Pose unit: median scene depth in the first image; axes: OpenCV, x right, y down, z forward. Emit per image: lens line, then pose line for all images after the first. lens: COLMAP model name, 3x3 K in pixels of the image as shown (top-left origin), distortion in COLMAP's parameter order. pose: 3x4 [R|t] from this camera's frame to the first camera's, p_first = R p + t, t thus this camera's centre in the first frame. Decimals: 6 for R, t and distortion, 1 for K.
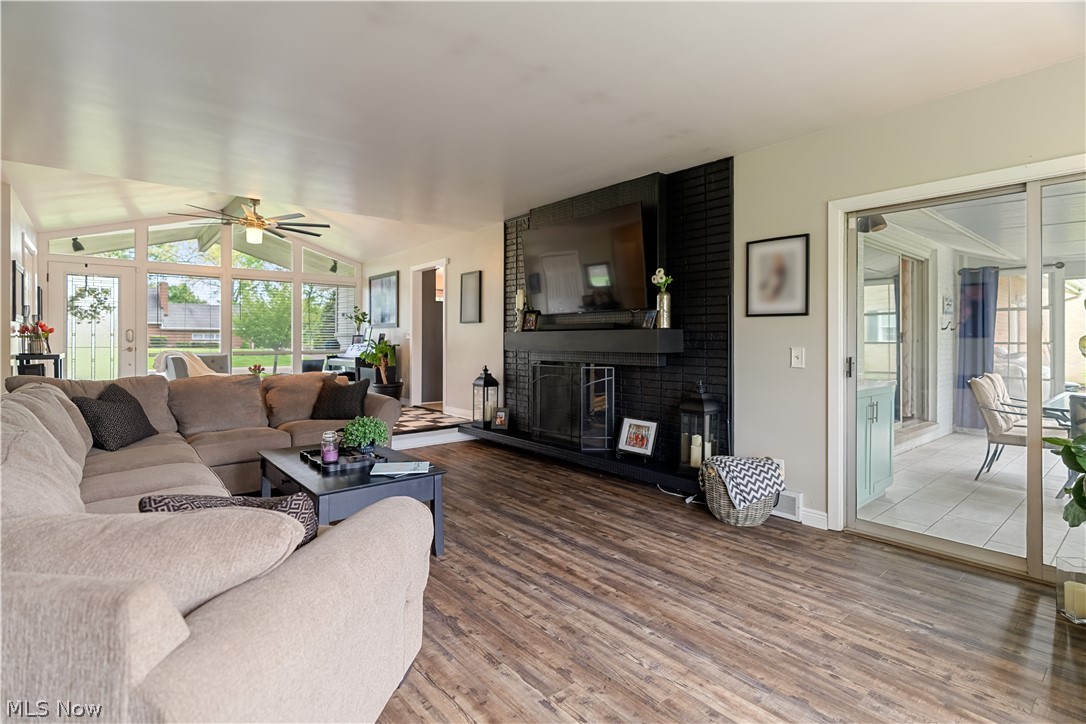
lens RADIAL K [[524.9, 0, 553.2], [0, 524.9, 337.6], [0, 0, 1]] dist [-0.004088, 0.001498]
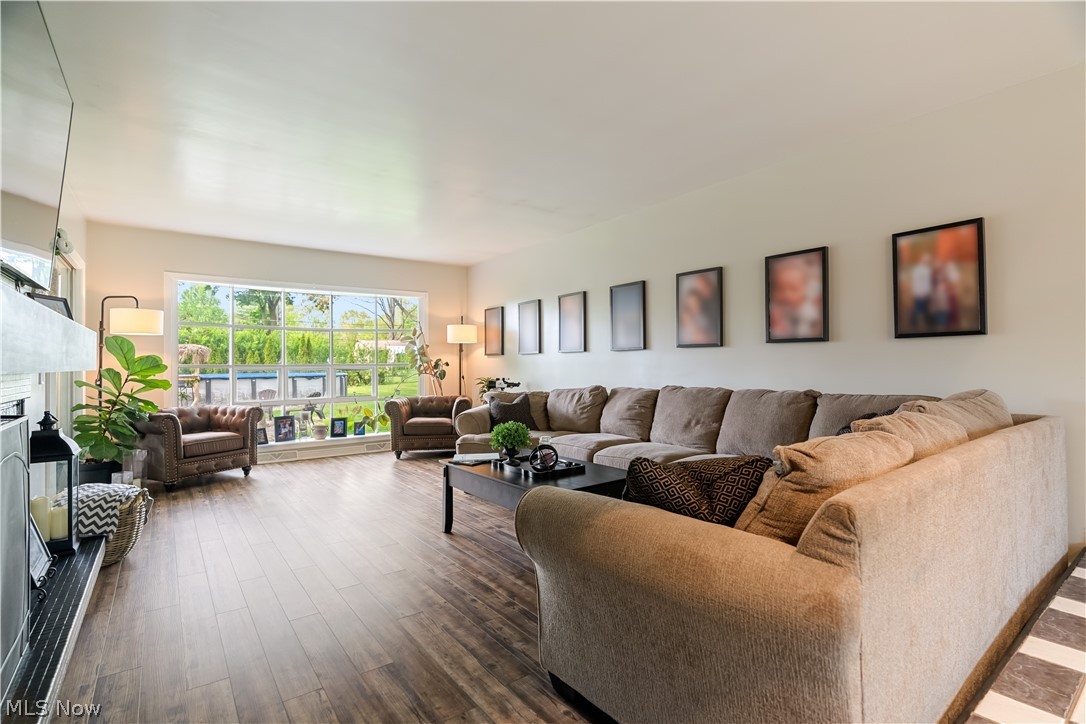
lens RADIAL K [[524.9, 0, 544.0], [0, 524.9, 357.3], [0, 0, 1]] dist [-0.004088, 0.001498]
pose [[-0.996913, 0.007749, 0.078132, -0.391572], [0.007192, 0.999947, -0.007417, 0.017962], [-0.078185, -0.006832, -0.996915, 1.595777]]
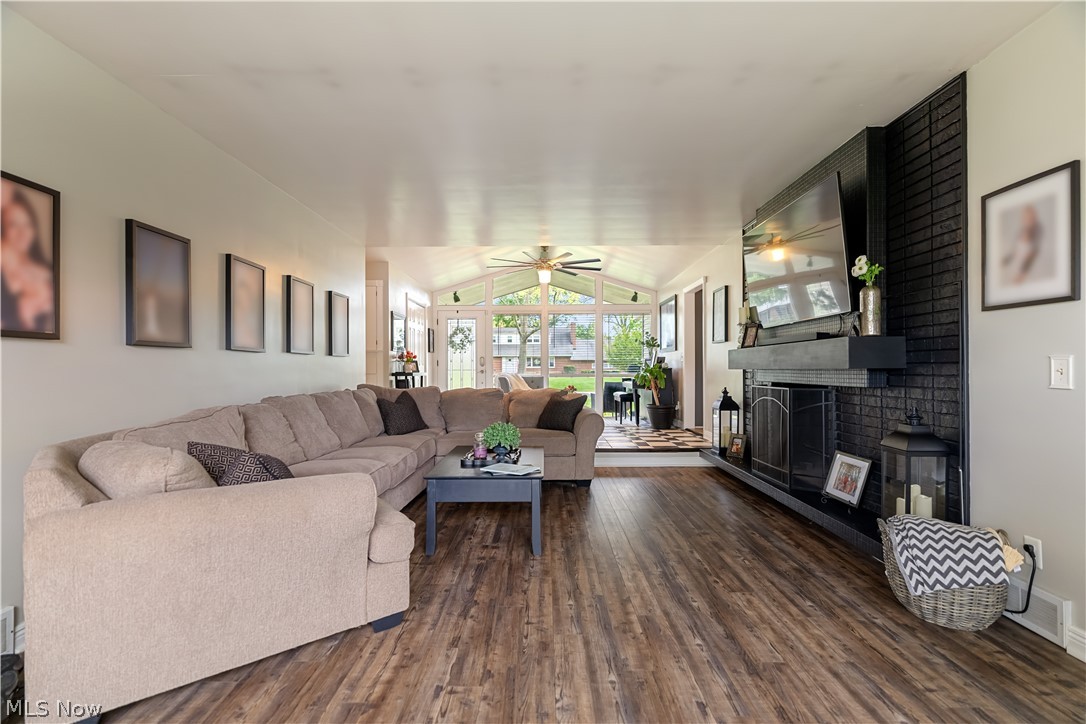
lens RADIAL K [[524.9, 0, 551.9], [0, 524.9, 365.7], [0, 0, 1]] dist [-0.004088, 0.001498]
pose [[0.762620, -0.008574, -0.646790, 0.362972], [0.007466, 0.999962, -0.004453, 0.025933], [0.646803, -0.001433, 0.762655, 0.151234]]
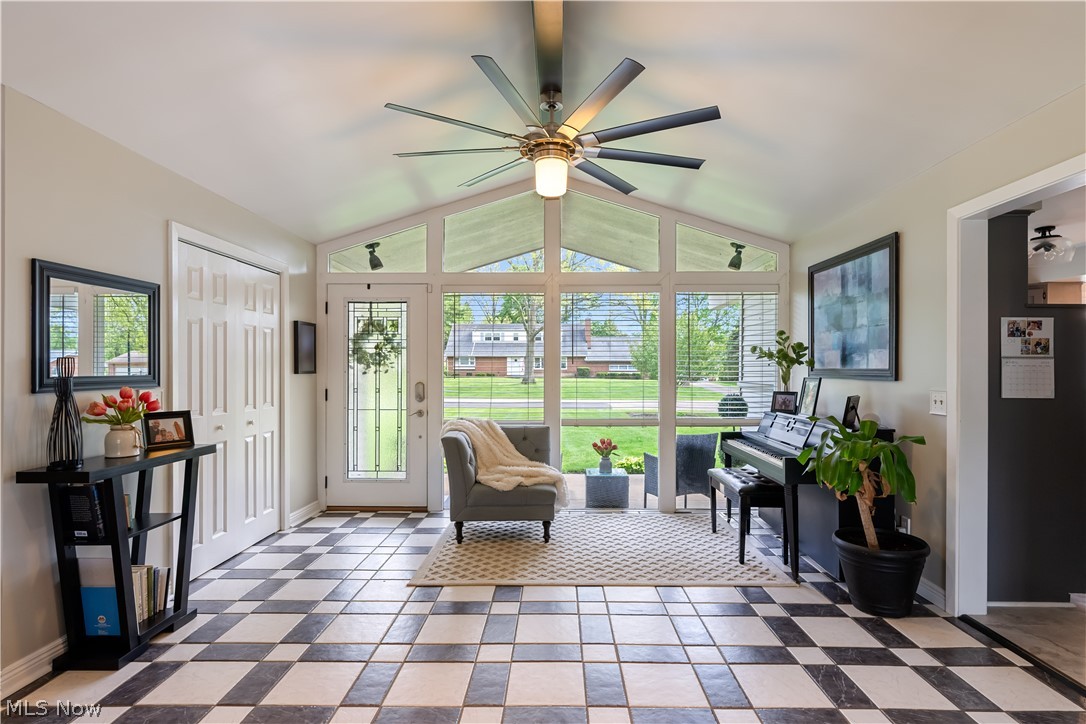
lens RADIAL K [[549.8, 0, 536.3], [0, 549.8, 361.3], [0, 0, 1]] dist [0.006028, 0.001015]
pose [[0.730194, -0.006686, -0.683208, -0.441012], [0.000361, 0.999956, -0.009400, -0.062032], [0.683240, 0.006617, 0.730164, 1.085461]]
